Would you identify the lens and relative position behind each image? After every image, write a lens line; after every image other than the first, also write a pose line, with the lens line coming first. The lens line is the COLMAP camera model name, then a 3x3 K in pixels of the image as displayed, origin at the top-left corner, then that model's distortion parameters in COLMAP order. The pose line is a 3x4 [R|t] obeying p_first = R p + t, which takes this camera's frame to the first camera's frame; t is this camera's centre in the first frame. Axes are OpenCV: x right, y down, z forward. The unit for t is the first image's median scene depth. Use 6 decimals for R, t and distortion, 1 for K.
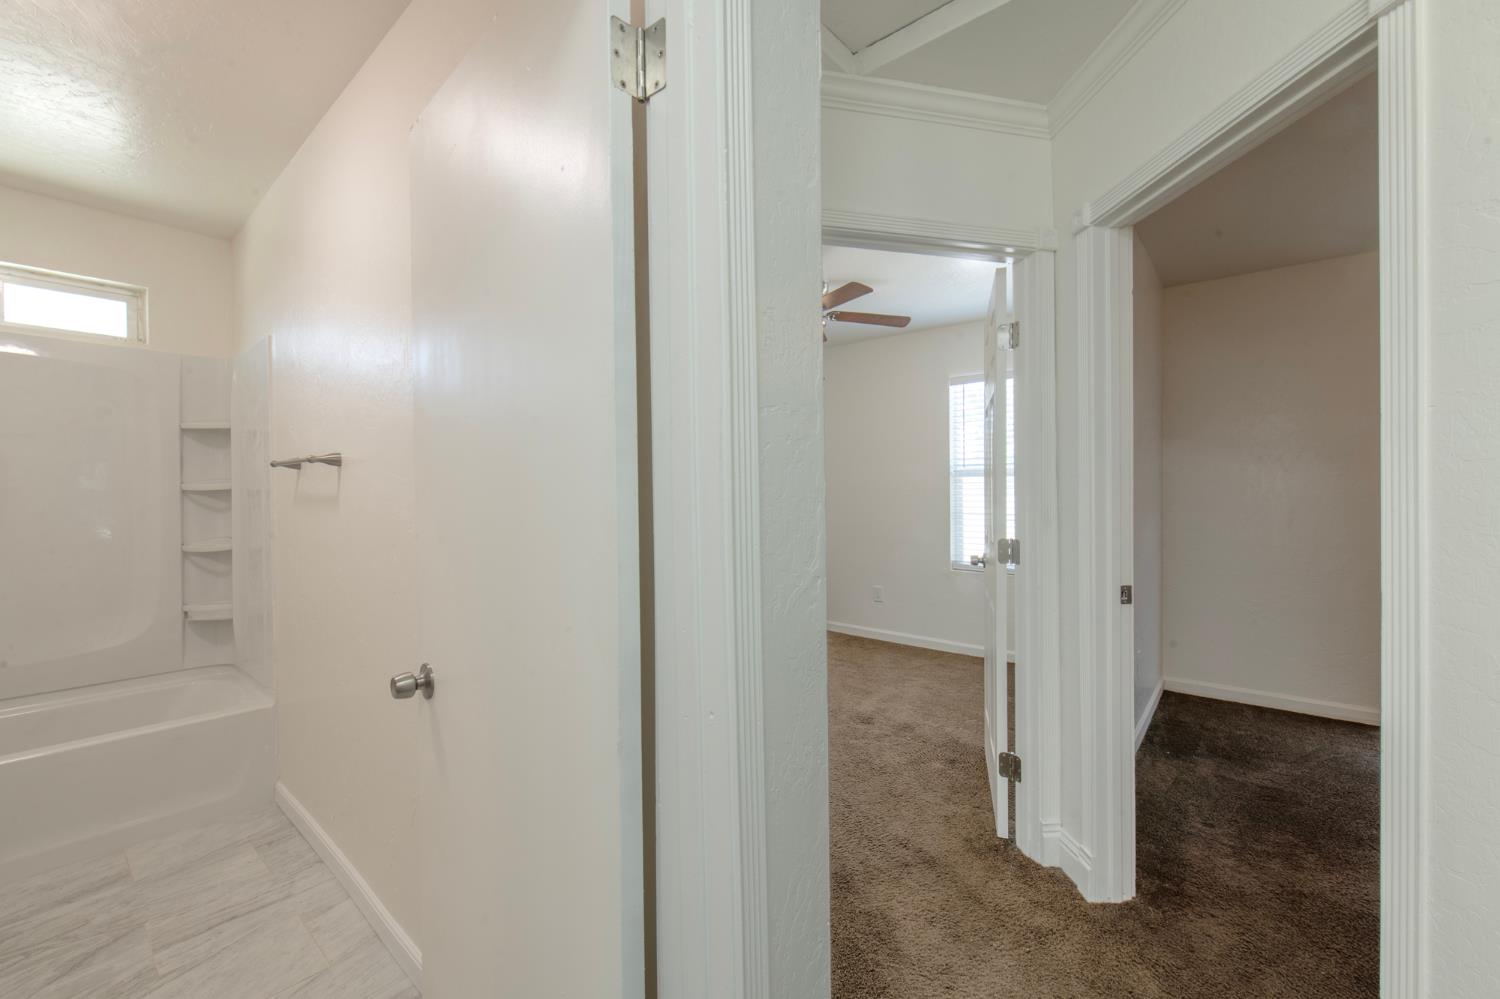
lens RADIAL K [[633.9, 0, 781.9], [0, 633.9, 503.3], [0, 0, 1]] dist [0.000264, -0.001293]
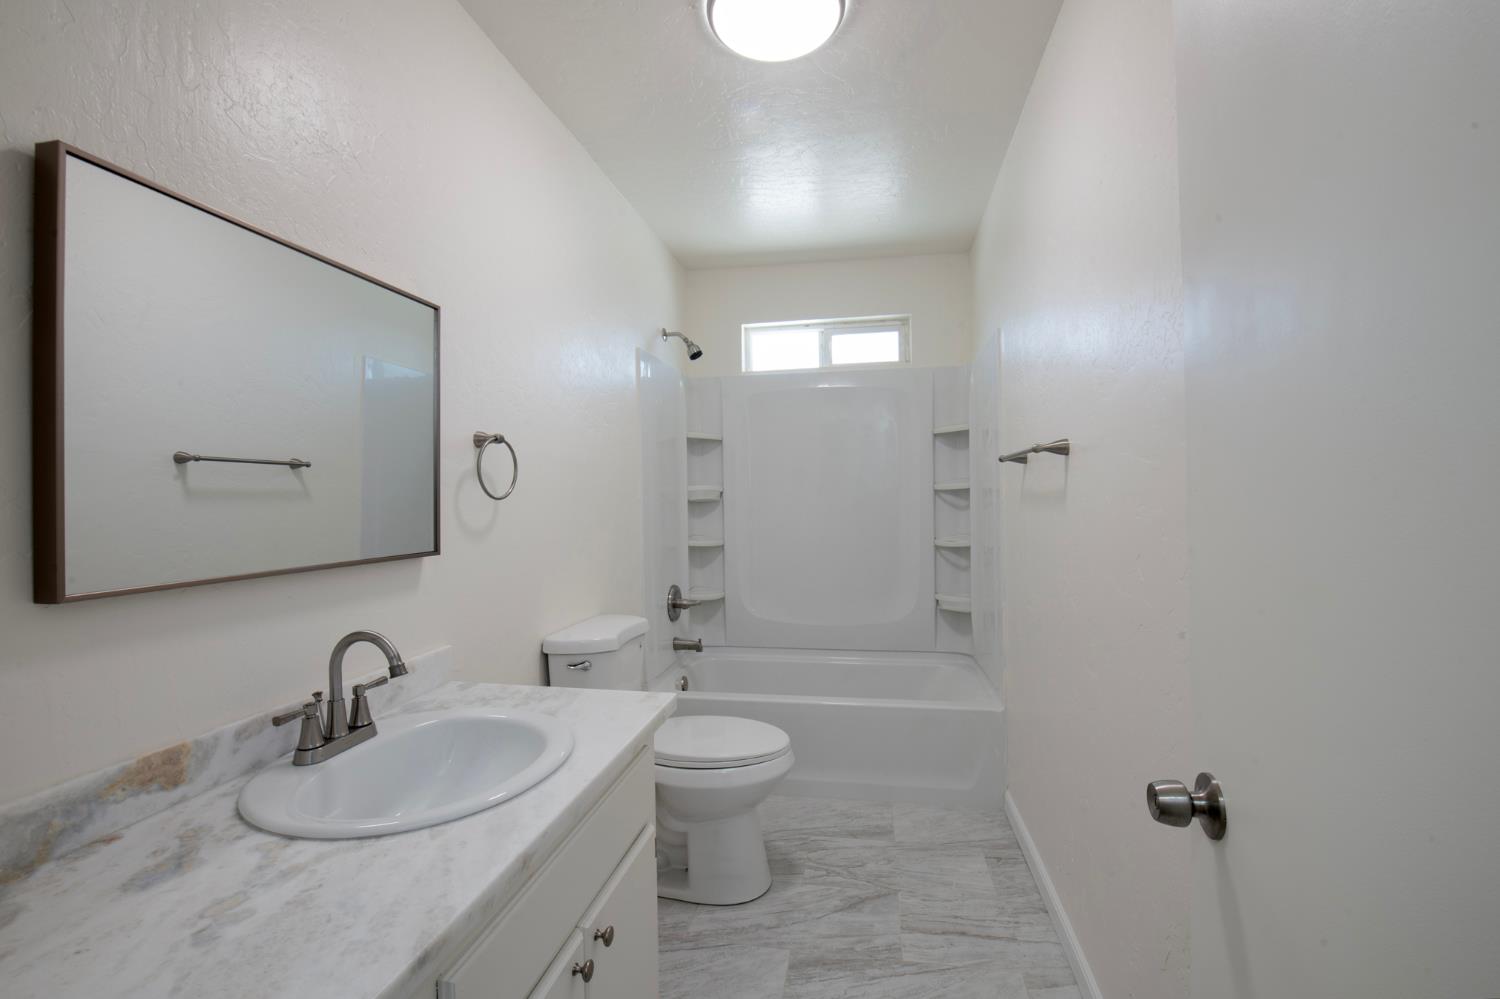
lens RADIAL K [[633.9, 0, 744.9], [0, 633.9, 502.4], [0, 0, 1]] dist [0.000264, -0.001293]
pose [[0.476148, -0.002022, -0.879363, -0.161778], [-0.002479, 0.999990, -0.003642, 0.007032], [0.879361, 0.003914, 0.476139, 0.224983]]
